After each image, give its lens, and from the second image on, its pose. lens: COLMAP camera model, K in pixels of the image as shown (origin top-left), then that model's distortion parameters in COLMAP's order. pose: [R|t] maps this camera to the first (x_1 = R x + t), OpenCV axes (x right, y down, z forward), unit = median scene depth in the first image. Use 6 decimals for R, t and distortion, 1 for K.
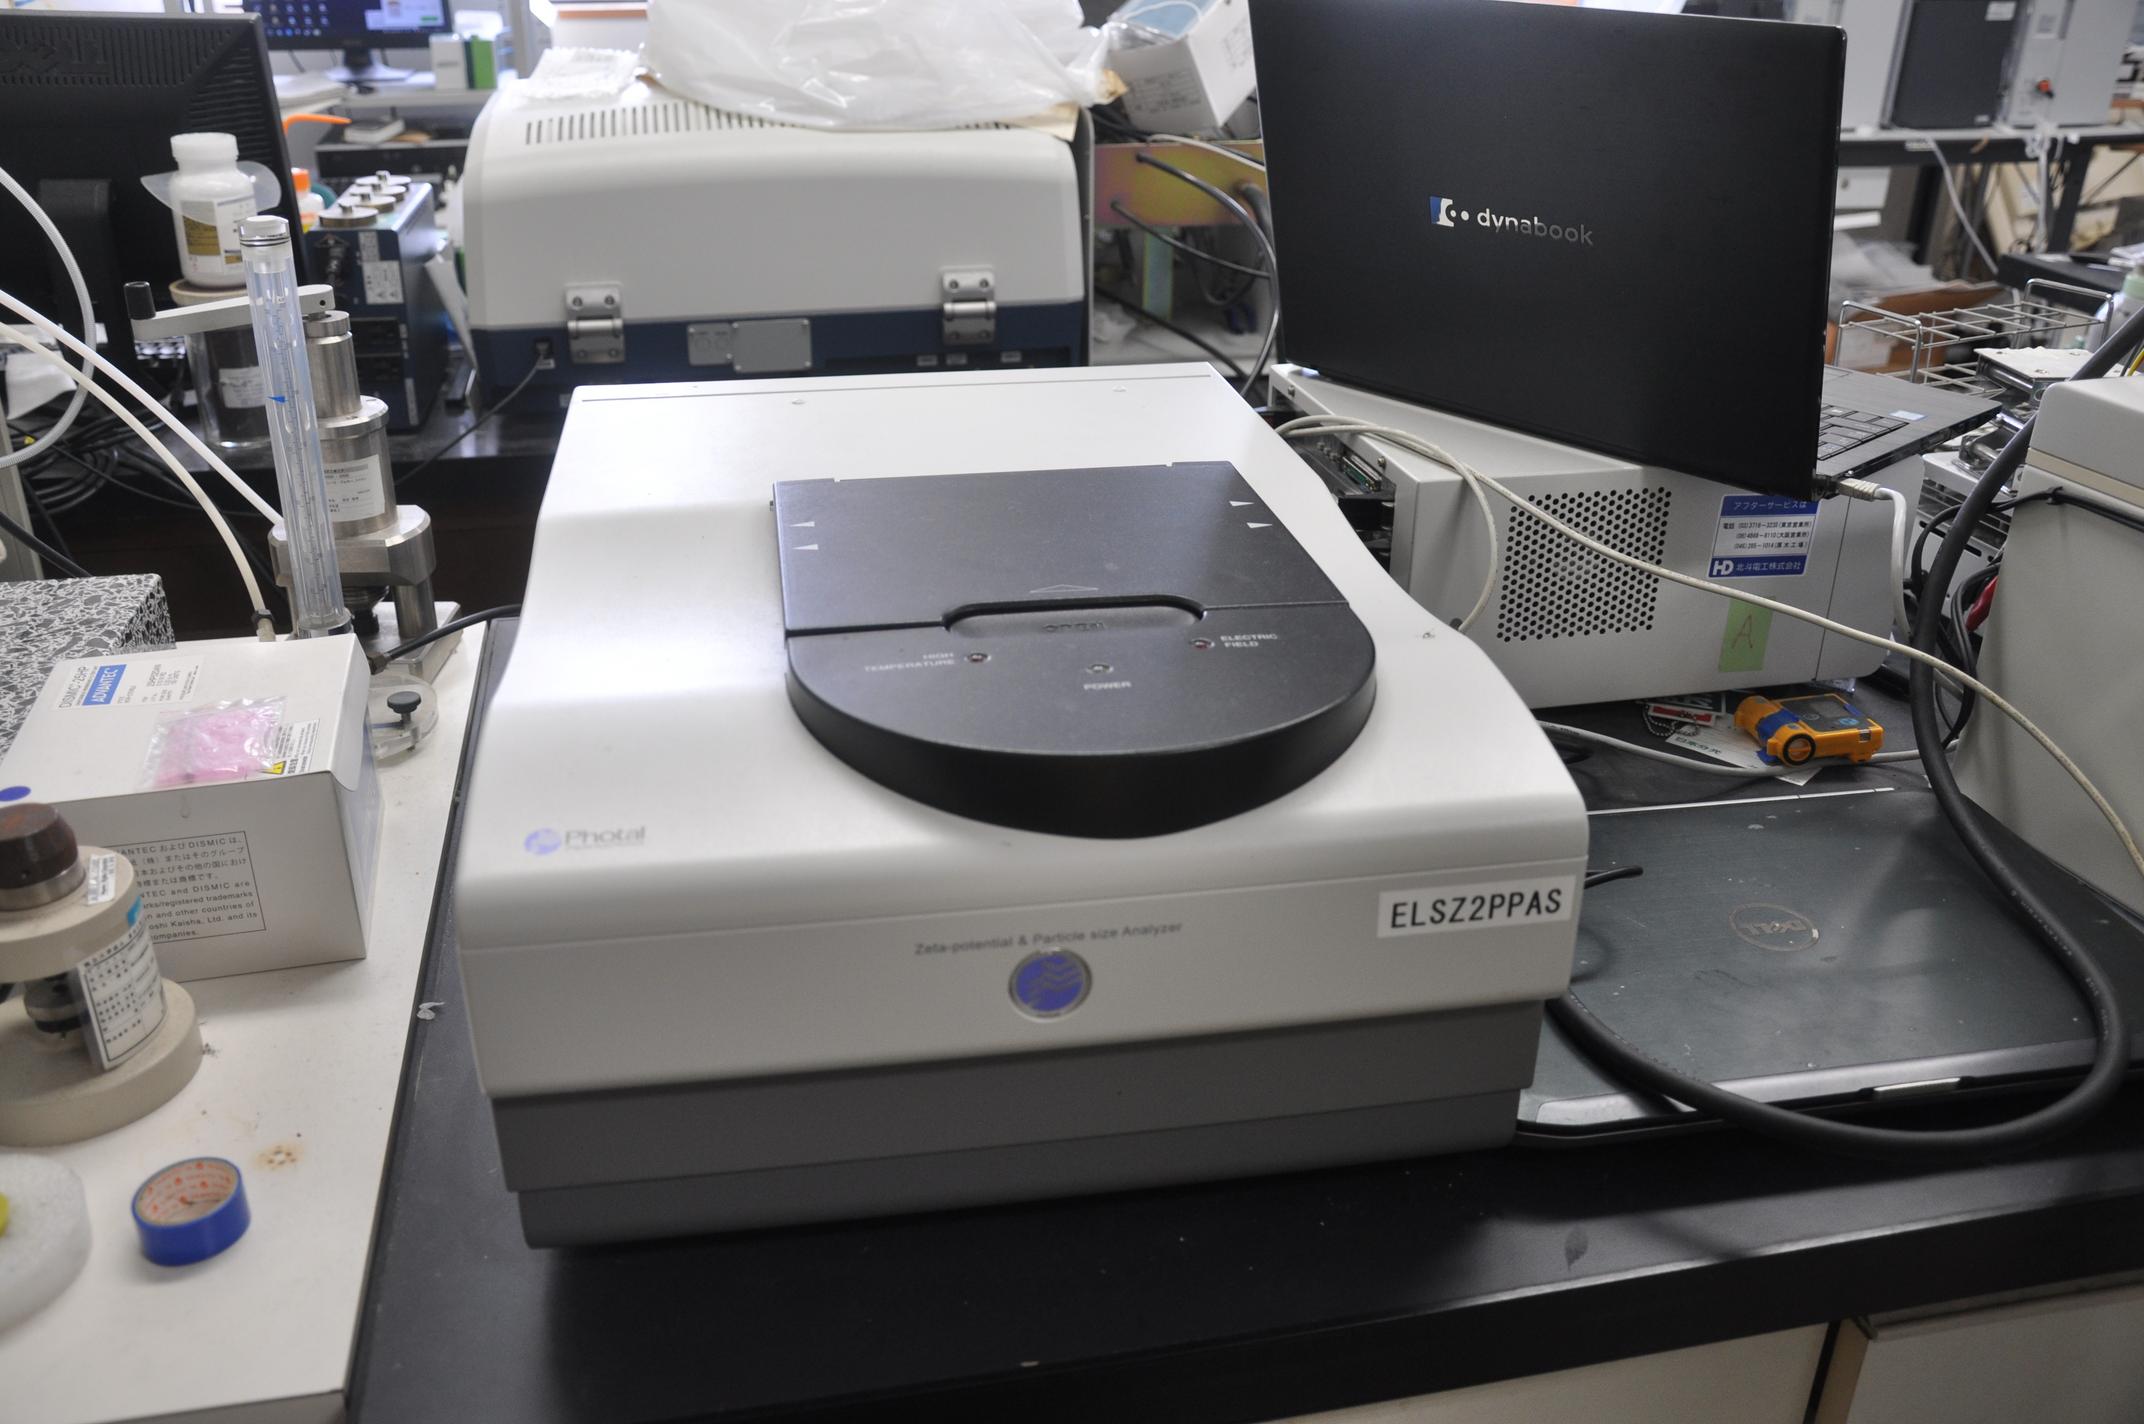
lens RADIAL K [[1906.1, 0, 1072.0], [0, 1906.1, 712.0], [0, 0, 1]] dist [-0.119799, 0.158151]
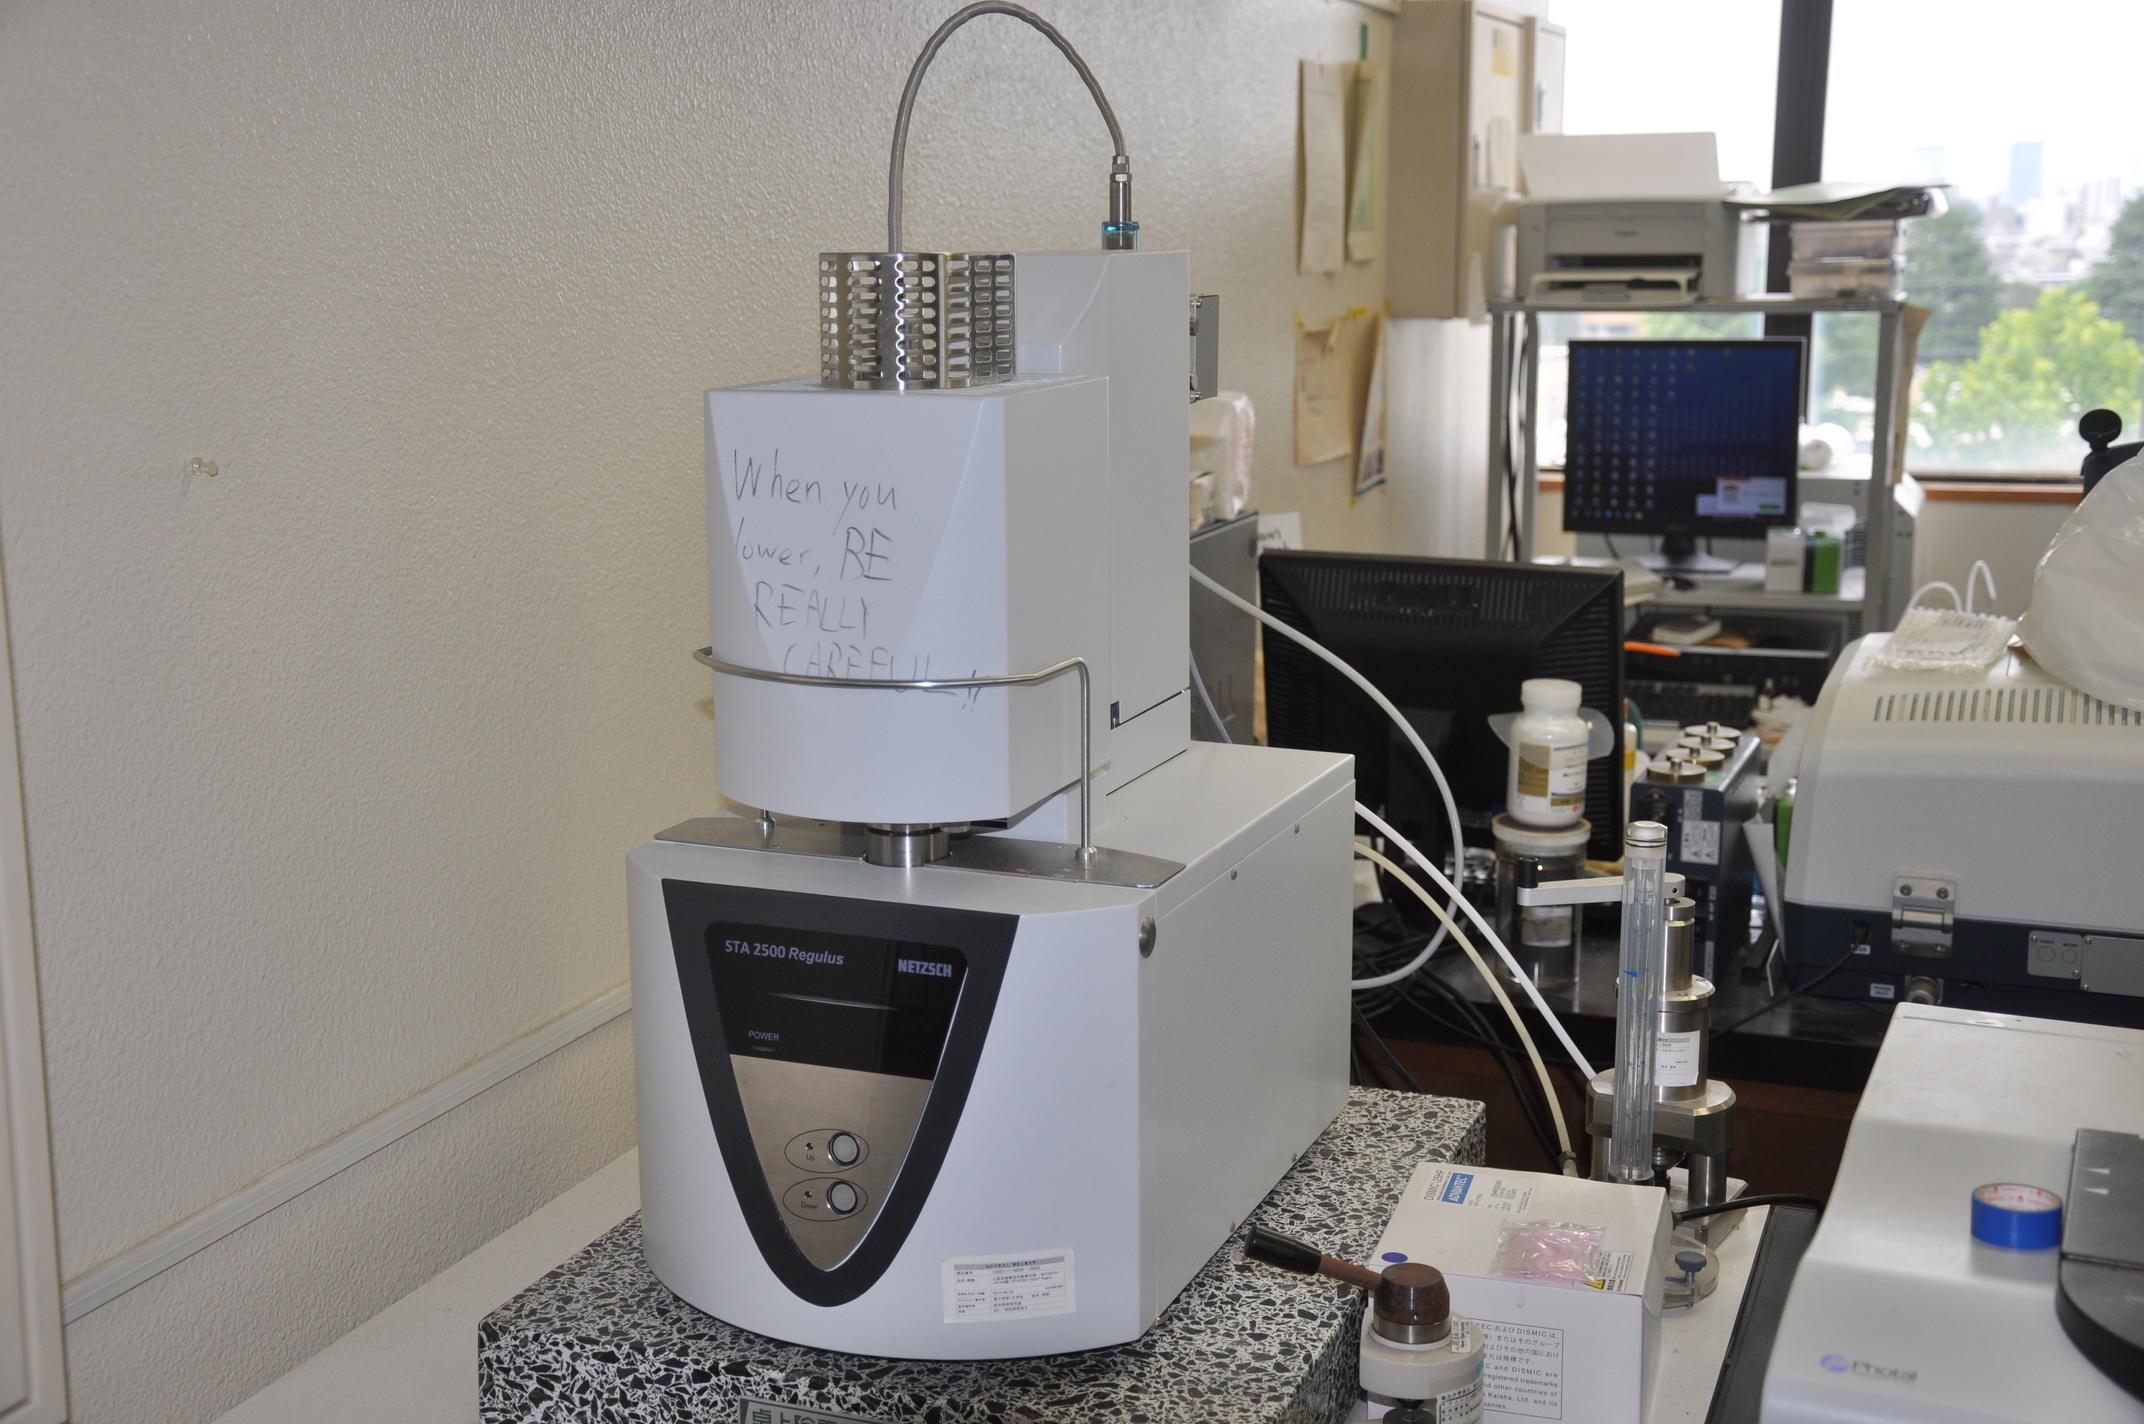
lens RADIAL K [[2490.0, 0, 1072.0], [0, 2490.0, 712.0], [0, 0, 1]] dist [0.001710, 0.354785]
pose [[0.836601, 0.084912, -0.541192, 0.056749], [-0.219849, 0.956909, -0.189716, 0.024649], [0.501762, 0.277697, 0.819219, -0.253358]]
